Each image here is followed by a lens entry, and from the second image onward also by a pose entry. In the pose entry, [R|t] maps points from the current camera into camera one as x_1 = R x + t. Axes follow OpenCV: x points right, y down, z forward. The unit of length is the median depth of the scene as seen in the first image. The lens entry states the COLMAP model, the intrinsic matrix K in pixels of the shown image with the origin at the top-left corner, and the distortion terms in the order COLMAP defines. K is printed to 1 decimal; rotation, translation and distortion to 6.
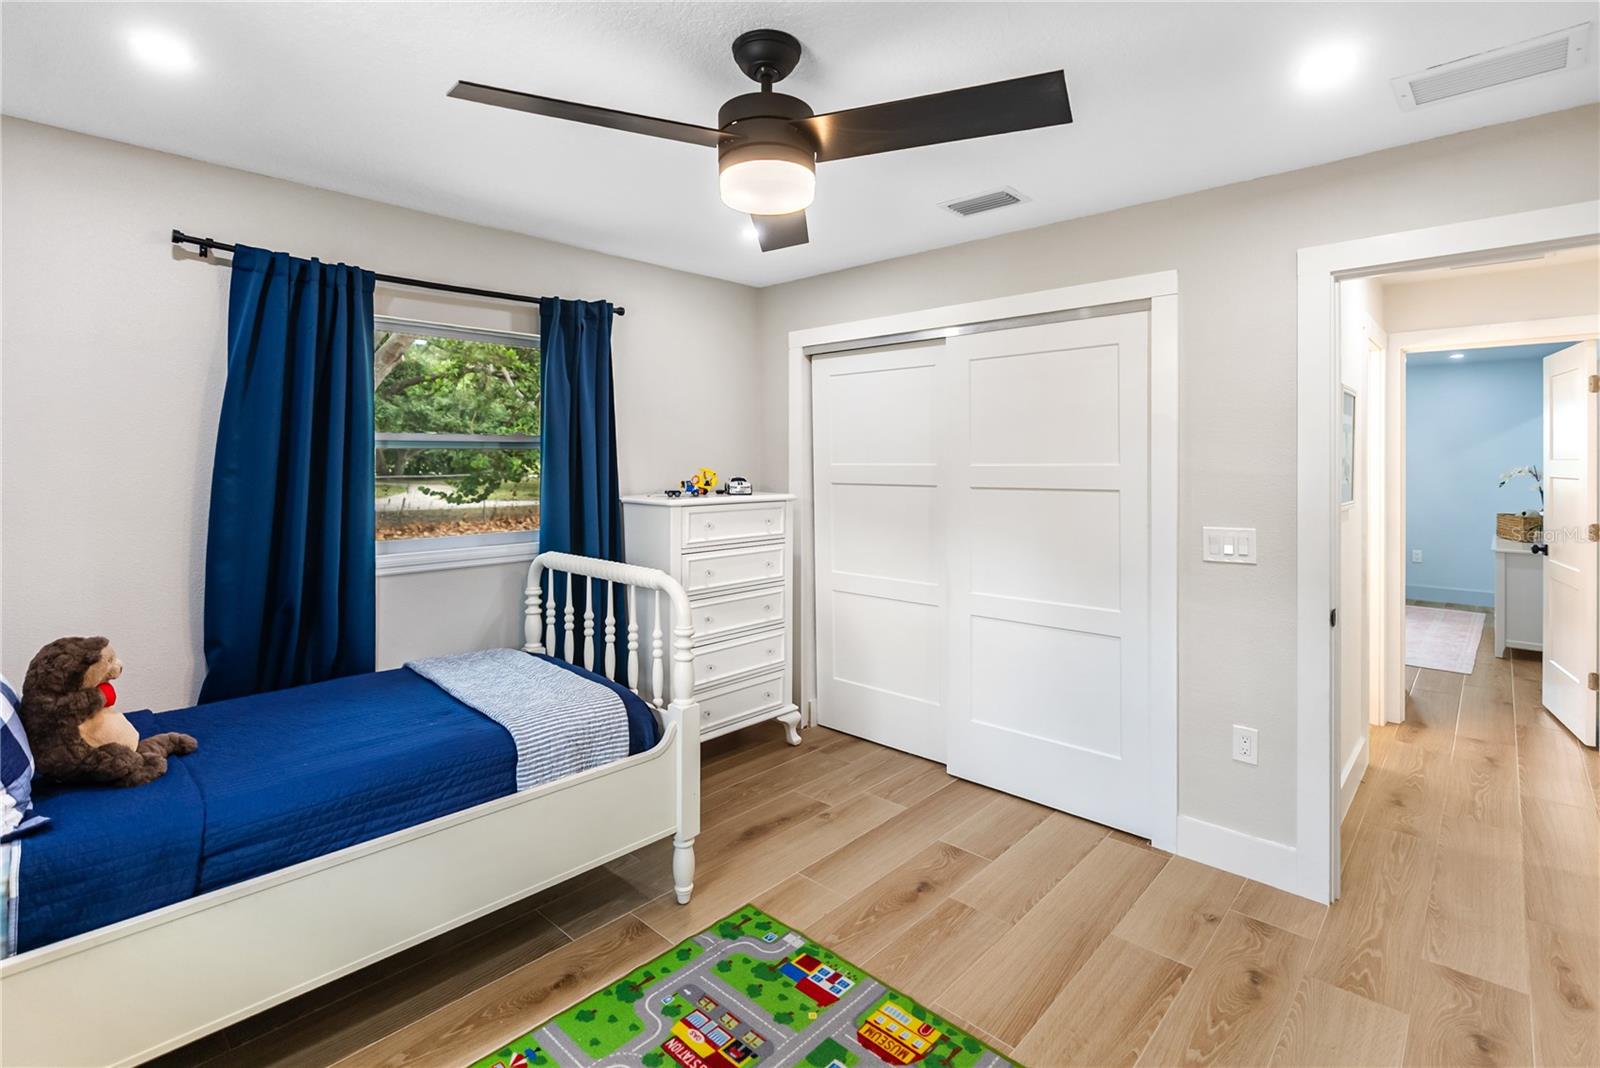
lens RADIAL K [[757.6, 0, 802.7], [0, 757.6, 443.9], [0, 0, 1]] dist [0.022549, -0.000211]
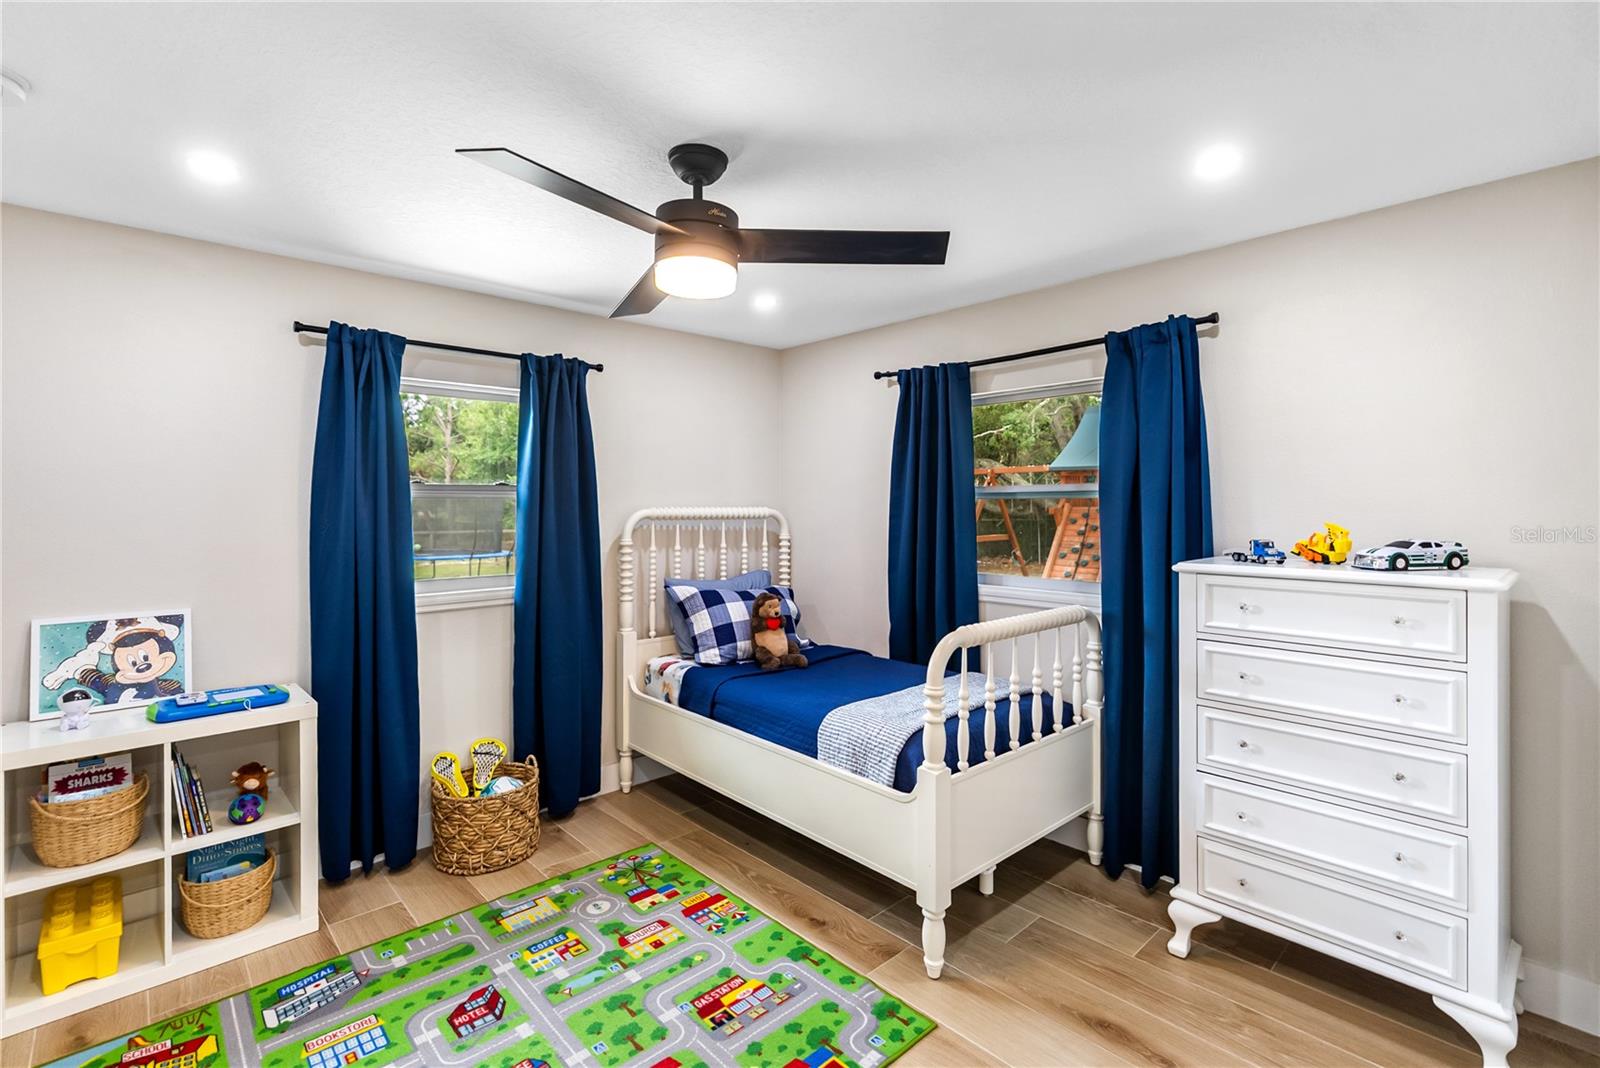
lens RADIAL K [[734.0, 0, 802.2], [0, 734.0, 485.7], [0, 0, 1]] dist [-0.001707, -0.000060]
pose [[-0.063423, -0.027394, -0.997611, 0.888492], [0.020231, 0.999382, -0.028729, 0.016439], [0.997782, -0.022005, -0.062830, 1.036135]]
